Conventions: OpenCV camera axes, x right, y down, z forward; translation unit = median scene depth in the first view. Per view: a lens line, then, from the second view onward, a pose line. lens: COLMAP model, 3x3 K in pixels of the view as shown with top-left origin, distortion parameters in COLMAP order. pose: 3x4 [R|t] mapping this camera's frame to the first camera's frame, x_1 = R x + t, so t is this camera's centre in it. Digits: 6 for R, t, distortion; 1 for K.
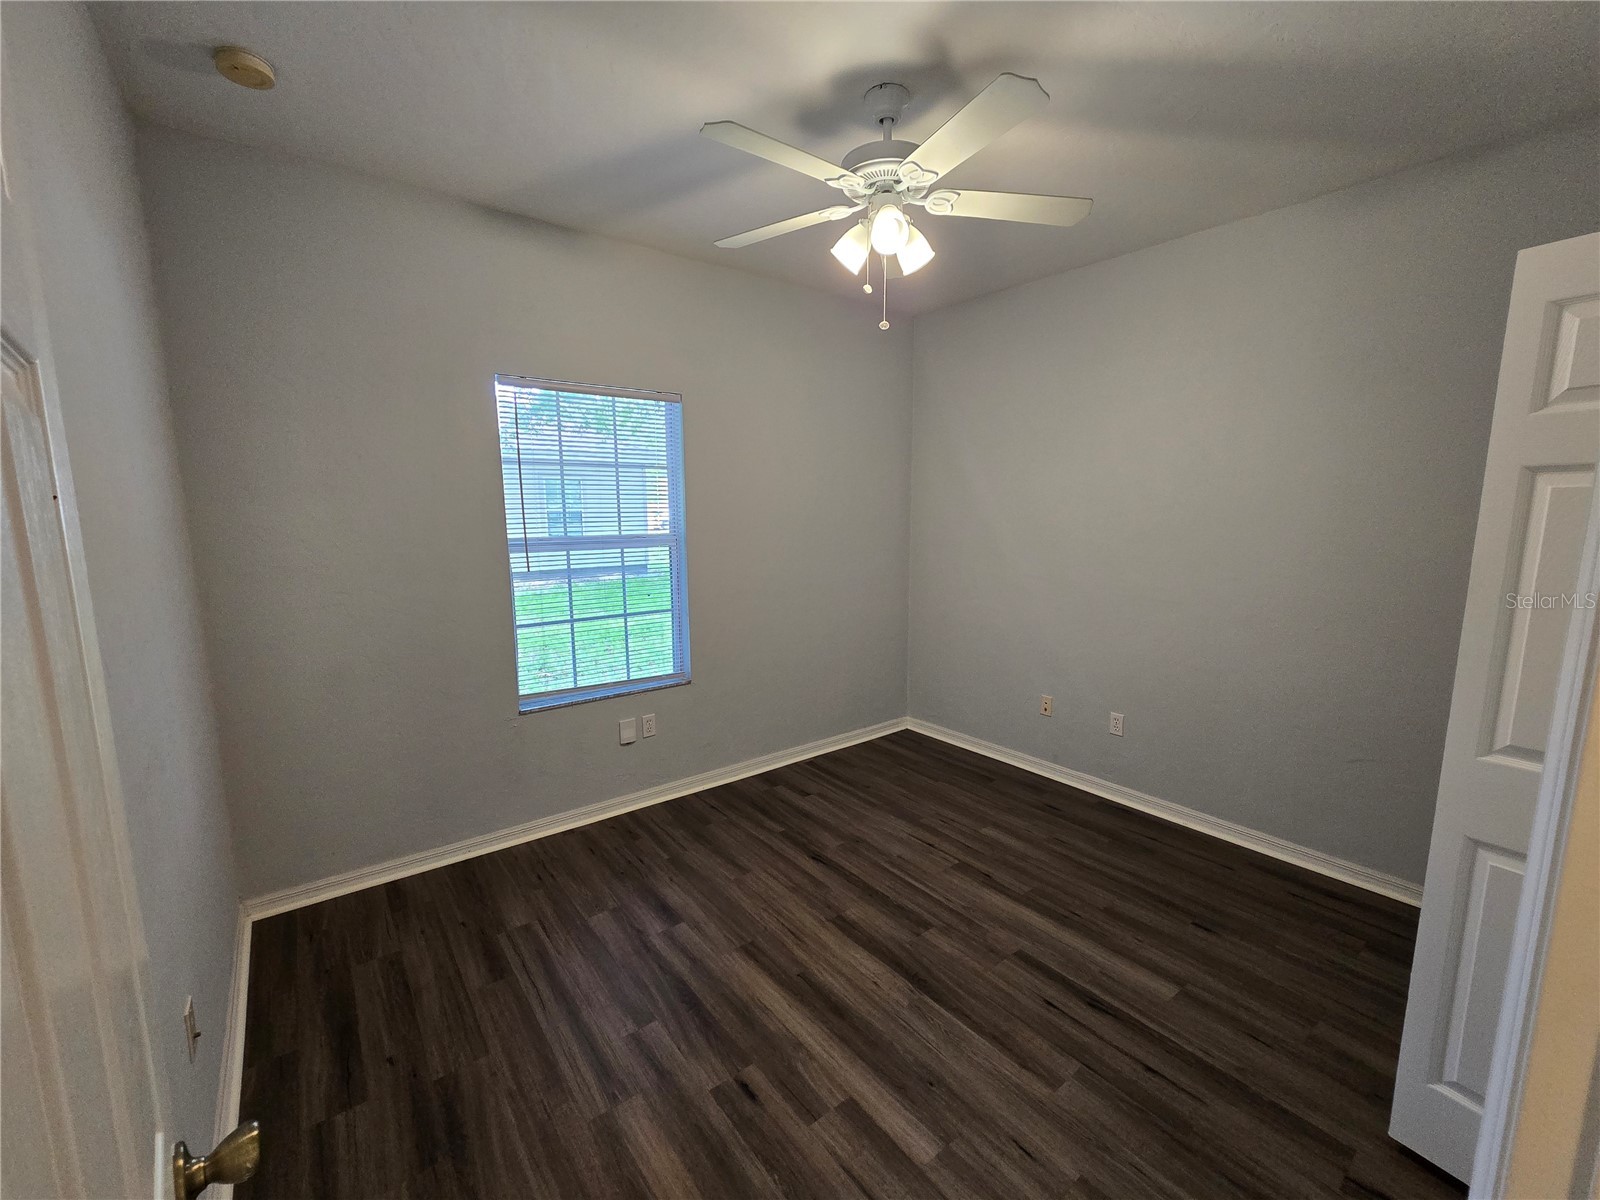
lens RADIAL K [[658.5, 0, 806.0], [0, 658.5, 604.1], [0, 0, 1]] dist [-0.001888, 0.000395]
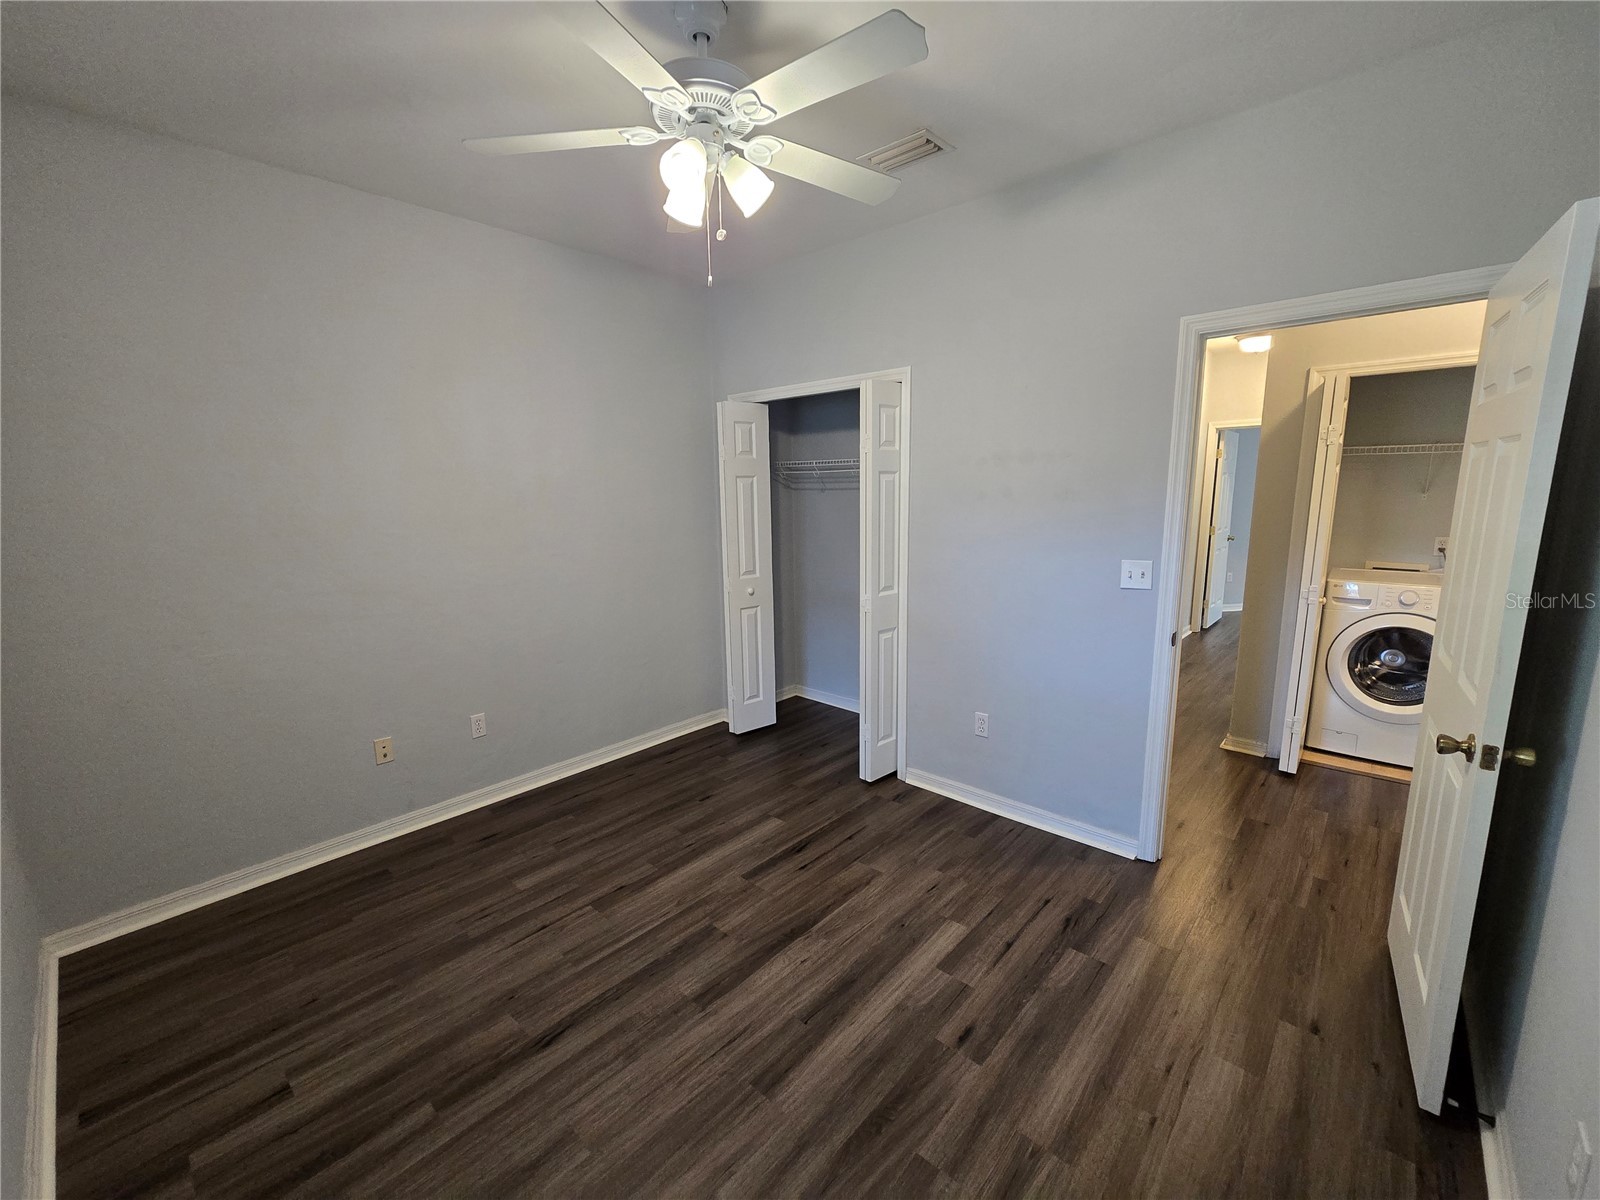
lens RADIAL K [[658.5, 0, 804.0], [0, 658.5, 599.2], [0, 0, 1]] dist [-0.001888, 0.000395]
pose [[-0.173148, -0.162986, 0.971316, -0.751076], [0.156310, 0.969165, 0.190489, -0.150955], [-0.972413, 0.184810, -0.142333, 0.989224]]
